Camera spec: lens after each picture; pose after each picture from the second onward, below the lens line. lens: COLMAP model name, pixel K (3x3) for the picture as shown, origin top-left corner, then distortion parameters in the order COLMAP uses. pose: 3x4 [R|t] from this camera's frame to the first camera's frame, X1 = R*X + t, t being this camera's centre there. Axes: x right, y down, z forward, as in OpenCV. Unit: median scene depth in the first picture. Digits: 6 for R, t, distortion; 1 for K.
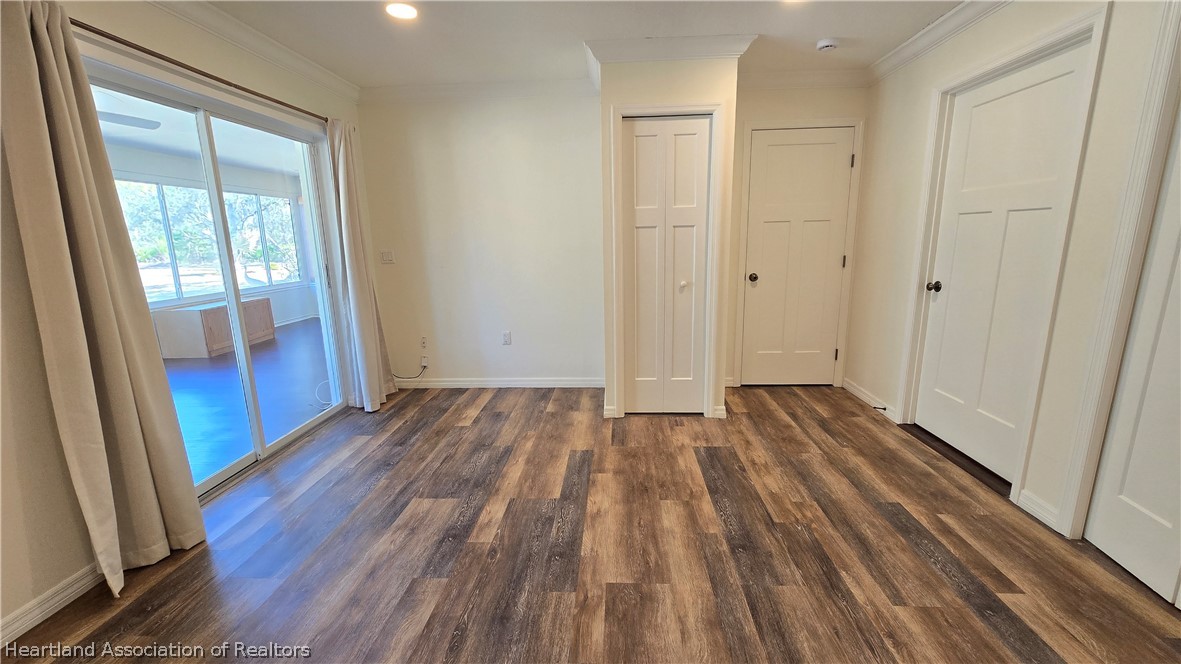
lens RADIAL K [[482.0, 0, 597.4], [0, 482.0, 329.2], [0, 0, 1]] dist [-0.005784, 0.001986]
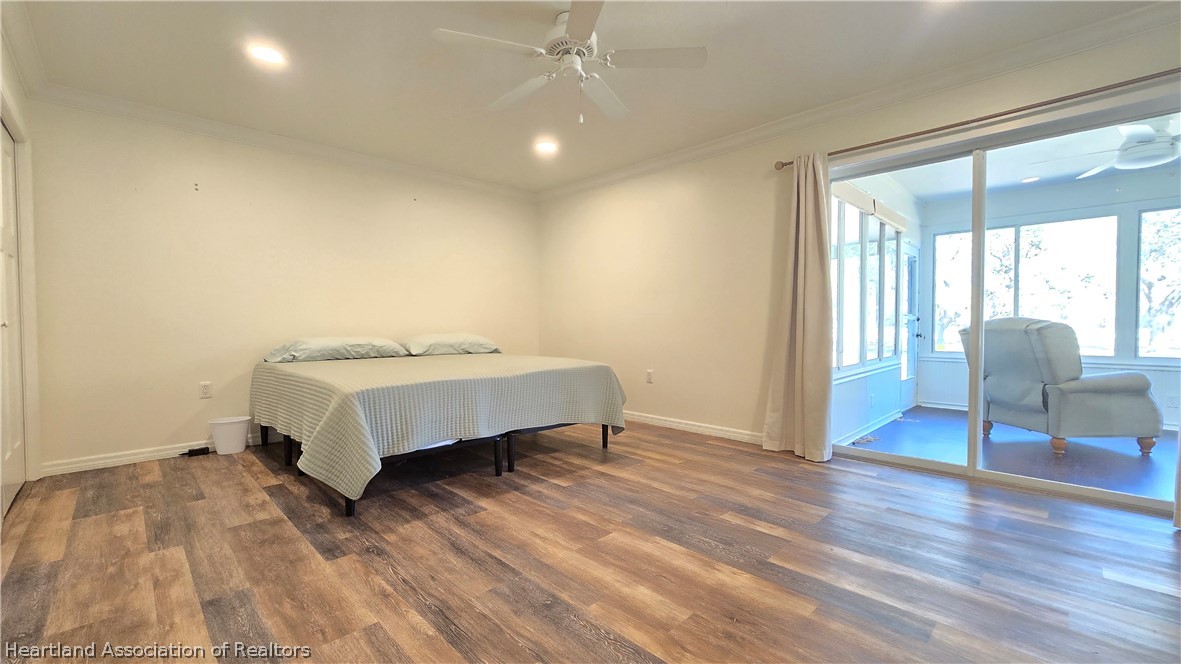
lens RADIAL K [[482.0, 0, 587.0], [0, 482.0, 331.0], [0, 0, 1]] dist [-0.005784, 0.001986]
pose [[-0.683583, 0.033508, -0.729103, 0.901518], [-0.122784, 0.979430, 0.160130, -0.144898], [0.719471, 0.198984, -0.665408, 1.619705]]
